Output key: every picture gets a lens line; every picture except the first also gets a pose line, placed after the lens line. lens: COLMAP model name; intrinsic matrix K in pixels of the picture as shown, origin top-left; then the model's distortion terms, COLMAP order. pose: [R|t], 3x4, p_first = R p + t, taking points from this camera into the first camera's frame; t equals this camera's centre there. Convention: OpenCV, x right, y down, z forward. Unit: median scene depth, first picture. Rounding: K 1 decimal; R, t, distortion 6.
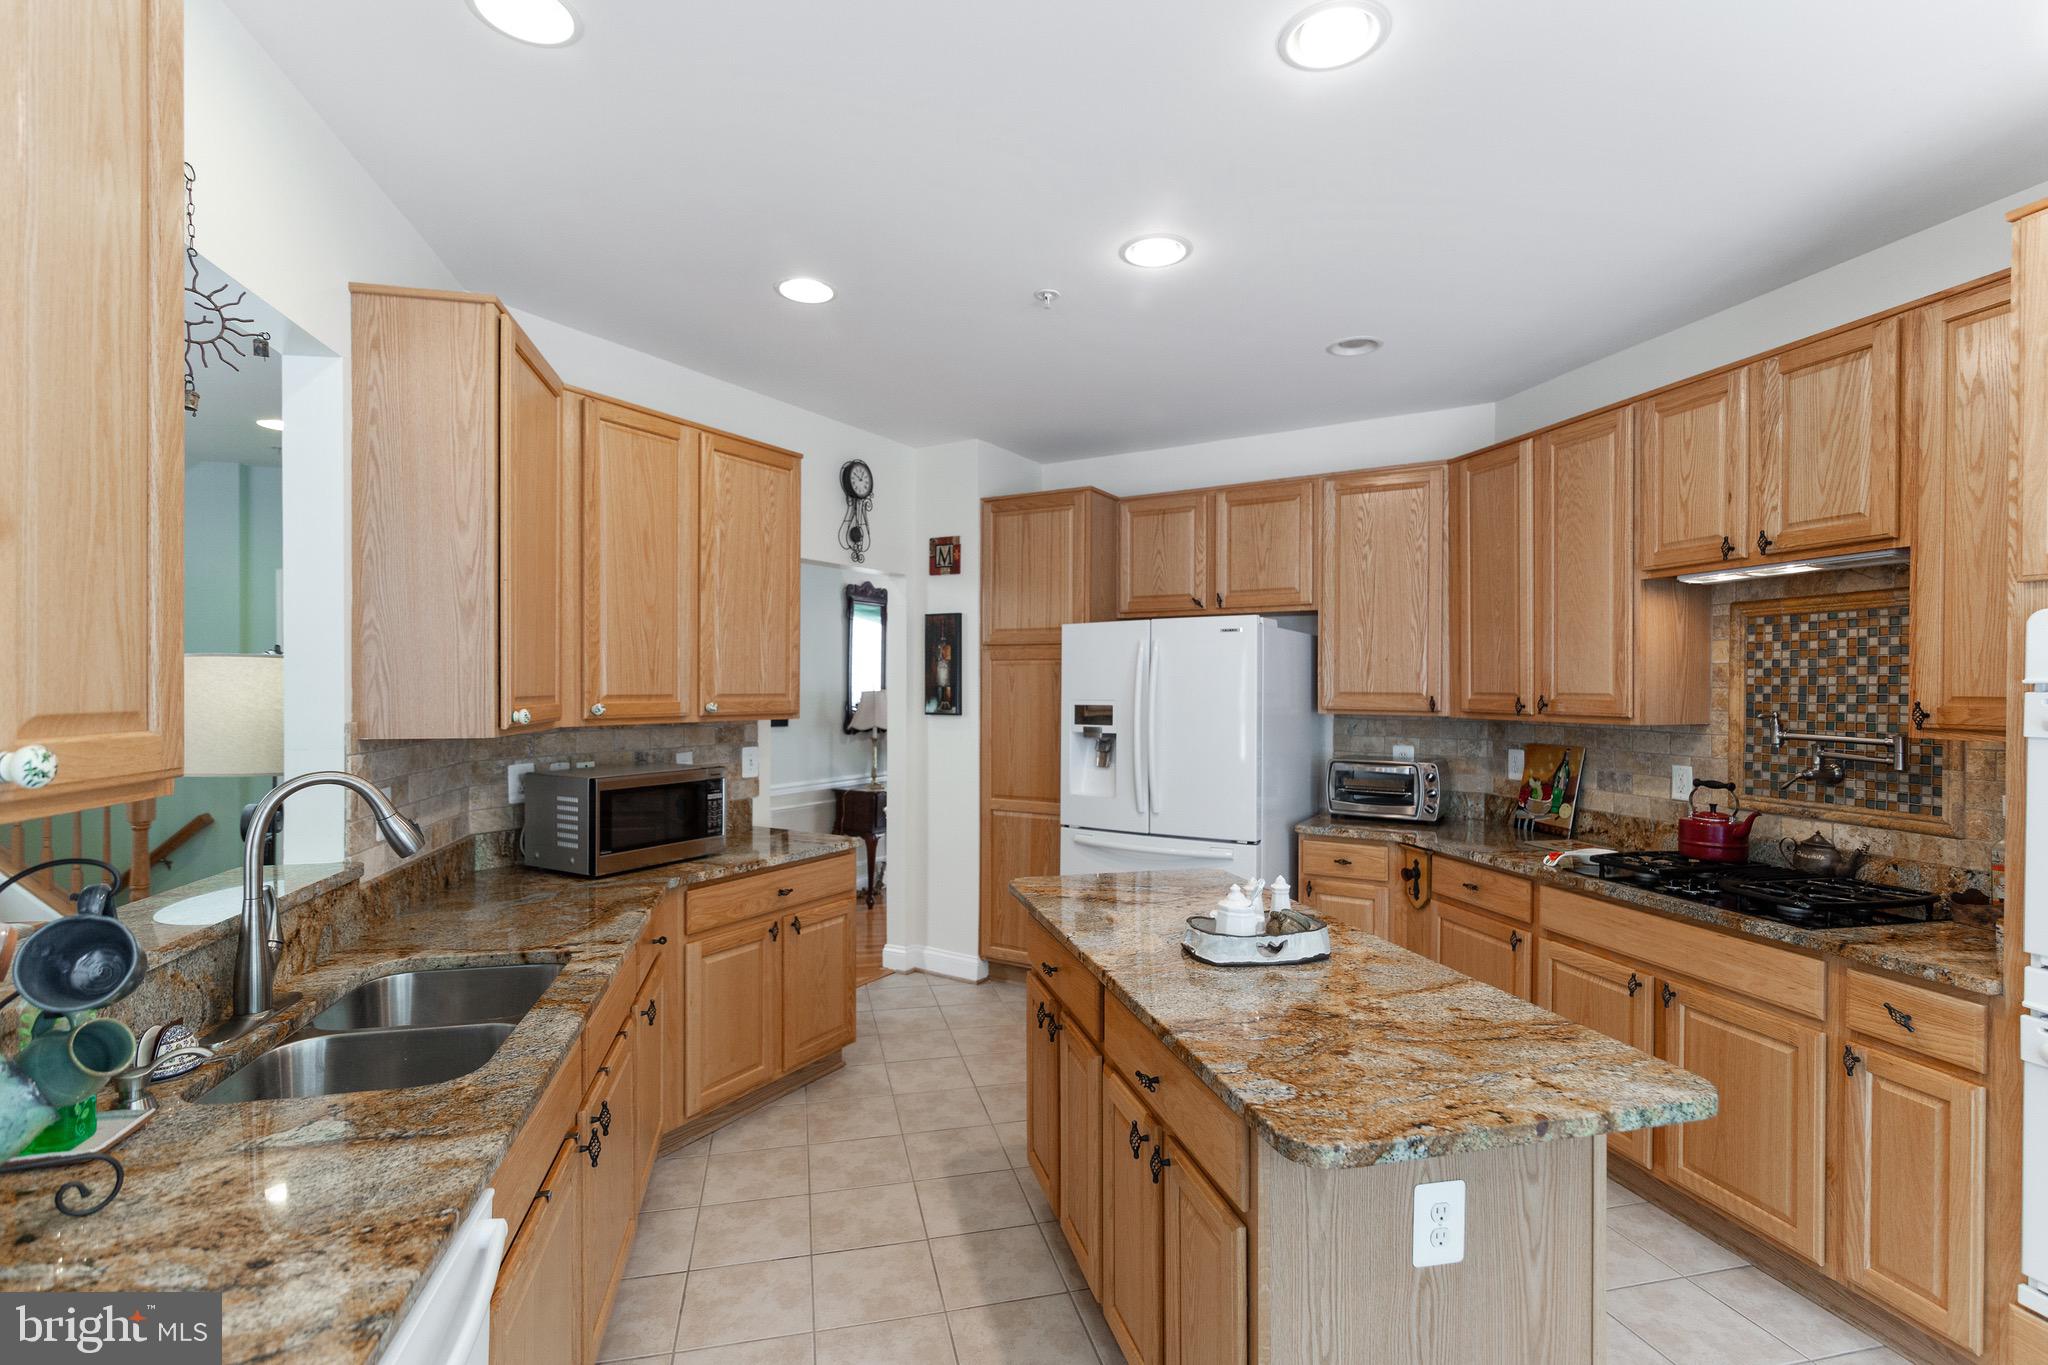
lens RADIAL K [[937.9, 0, 1009.6], [0, 937.9, 684.8], [0, 0, 1]] dist [-0.000255, -0.000262]
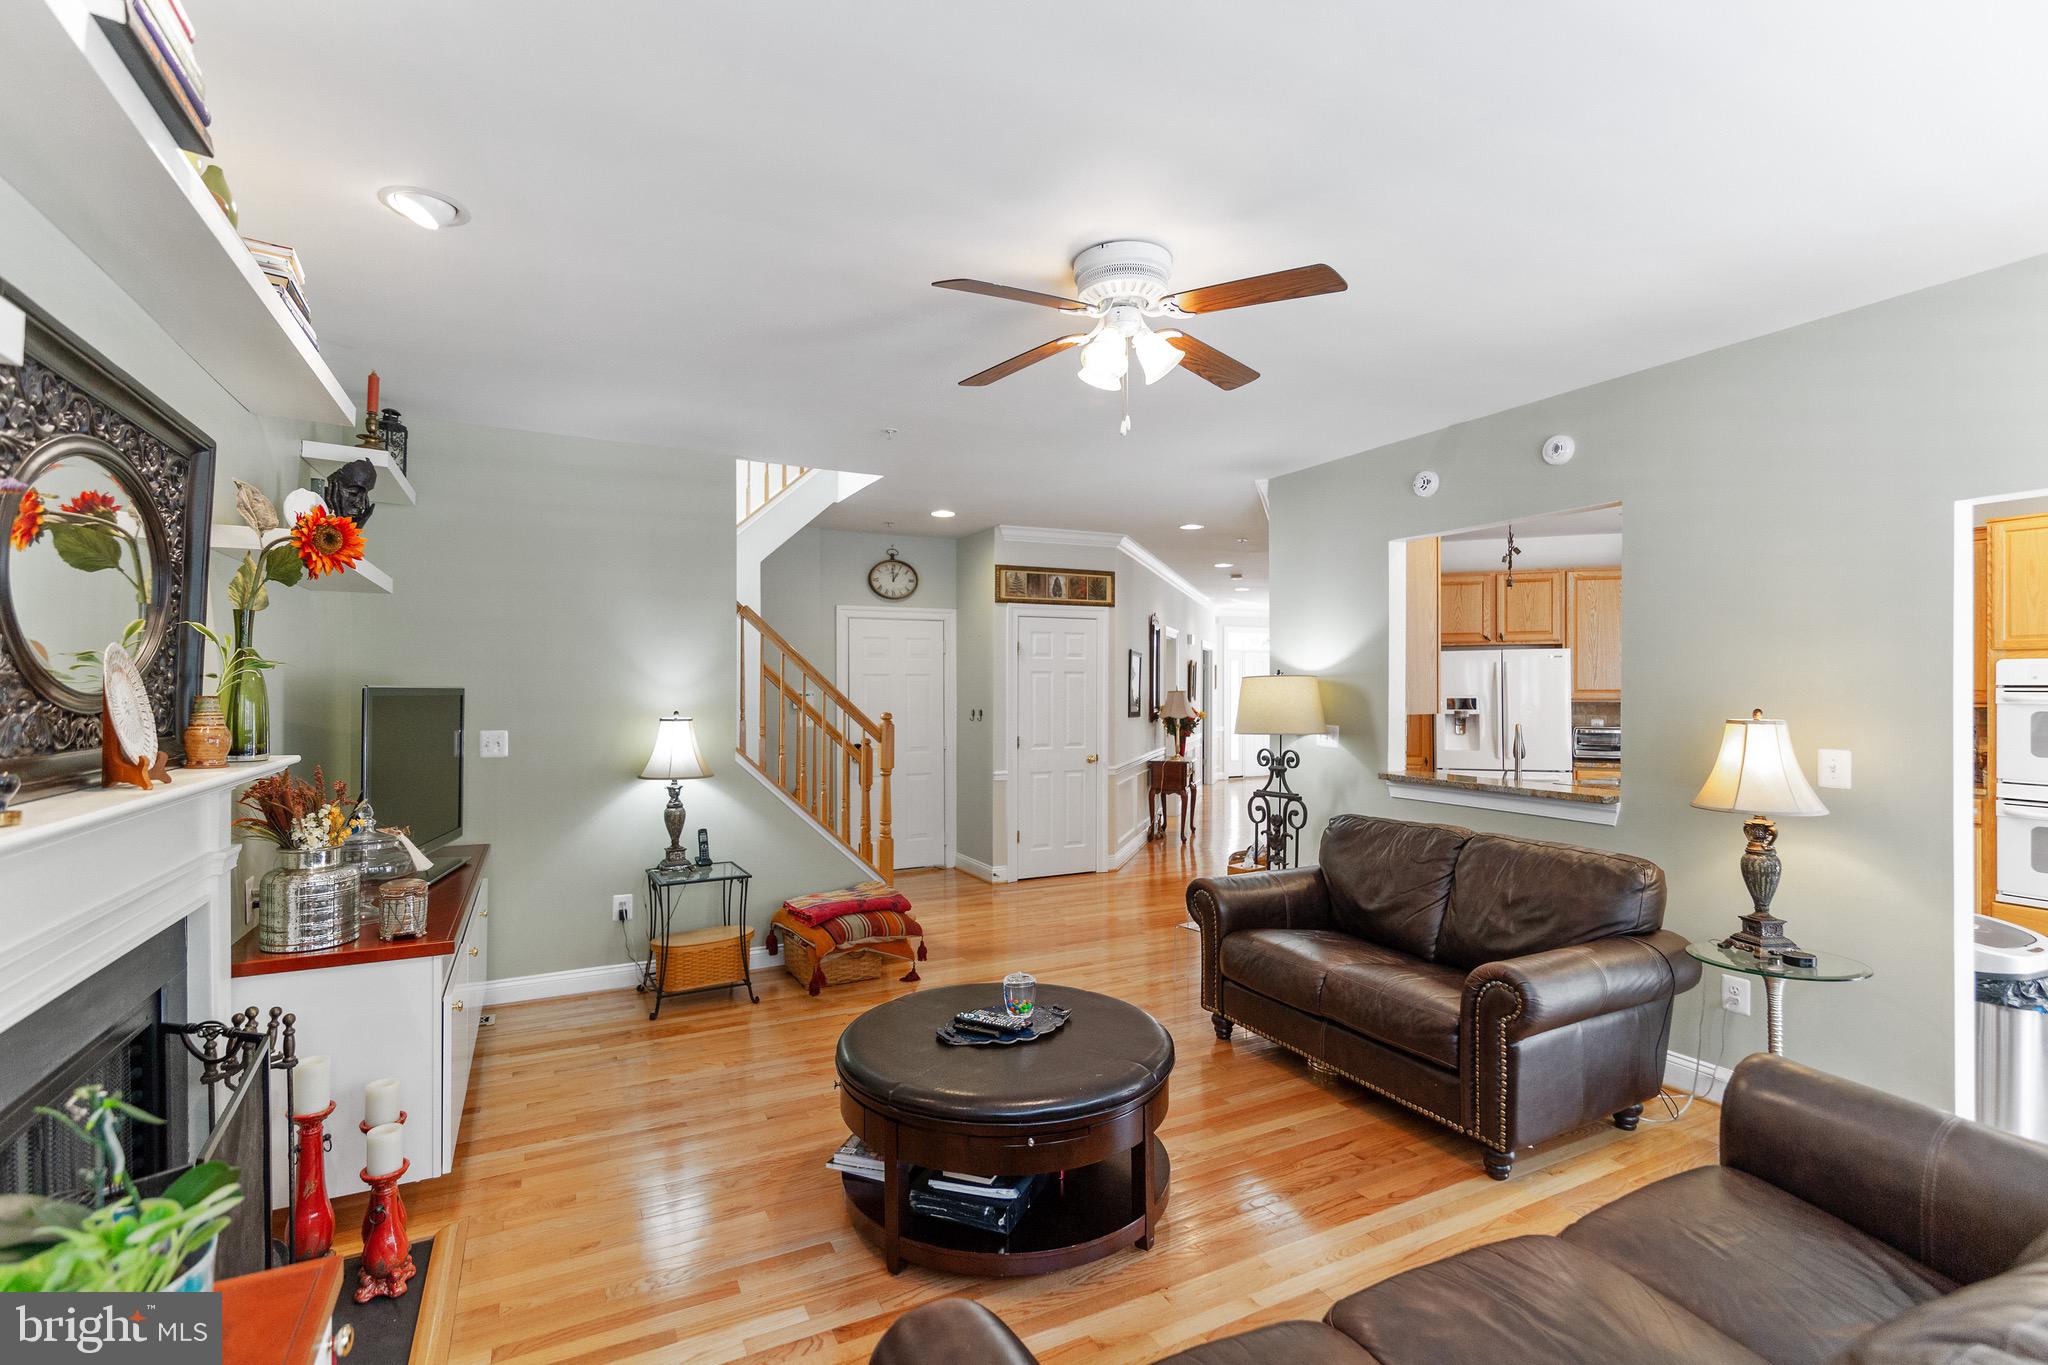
lens RADIAL K [[937.9, 0, 1008.5], [0, 937.9, 683.6], [0, 0, 1]] dist [-0.000255, -0.000262]
pose [[0.969609, -0.003720, 0.244631, -1.579929], [0.004041, 0.999992, -0.000810, -0.009498], [-0.244626, 0.001774, 0.969616, -0.658594]]
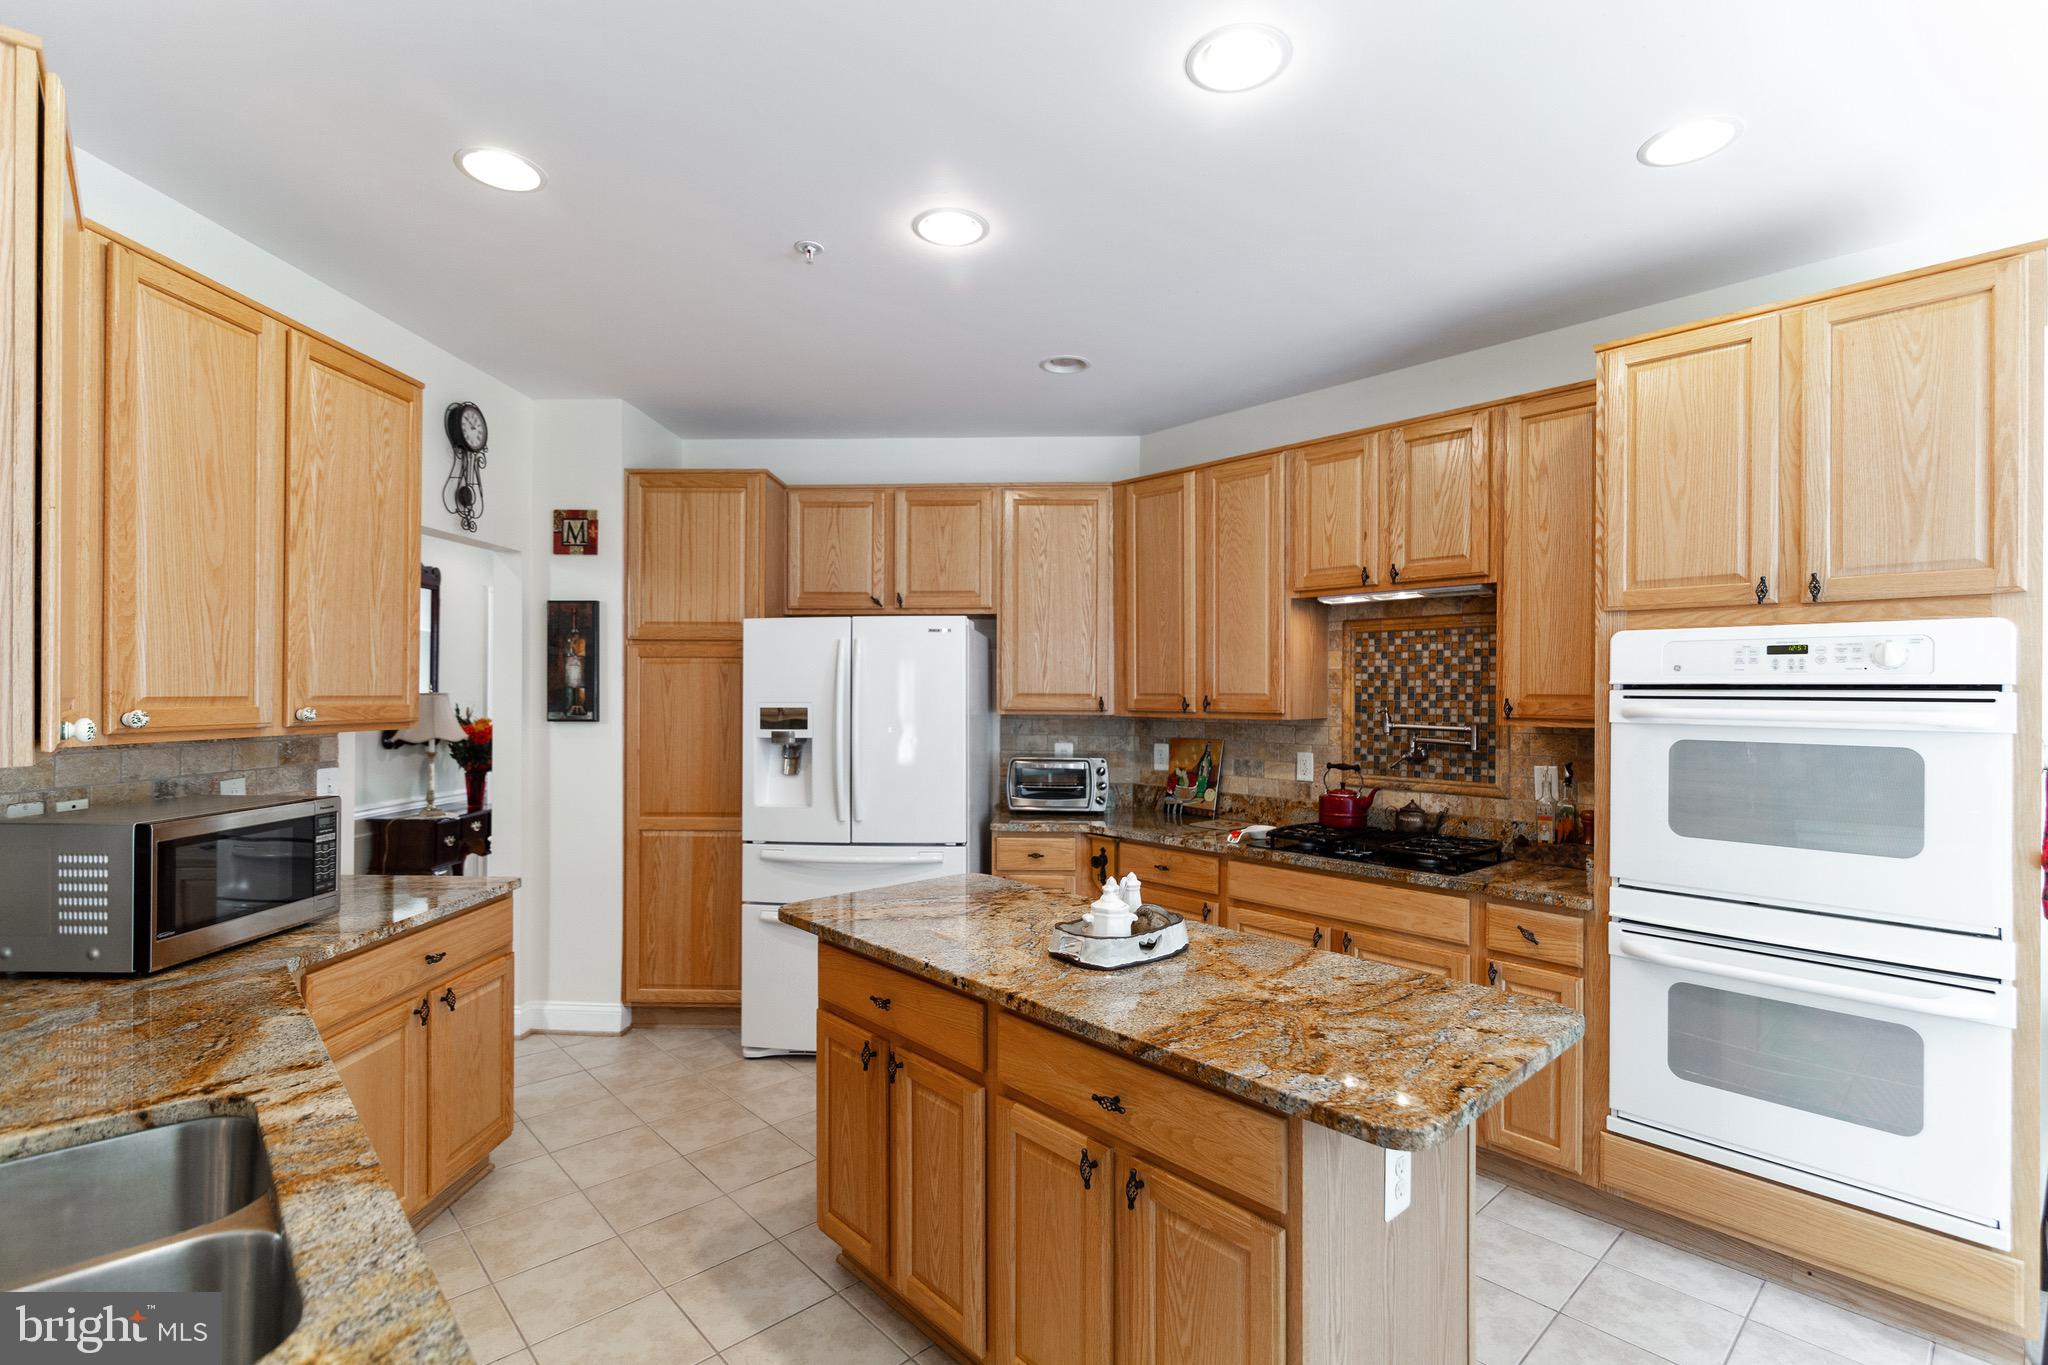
lens RADIAL K [[937.9, 0, 1013.2], [0, 937.9, 685.0], [0, 0, 1]] dist [-0.000255, -0.000262]
pose [[0.874403, 0.003335, 0.485189, -0.218520], [-0.001373, 0.999989, -0.004399, 0.004241], [-0.485199, 0.003181, 0.874398, 0.123739]]
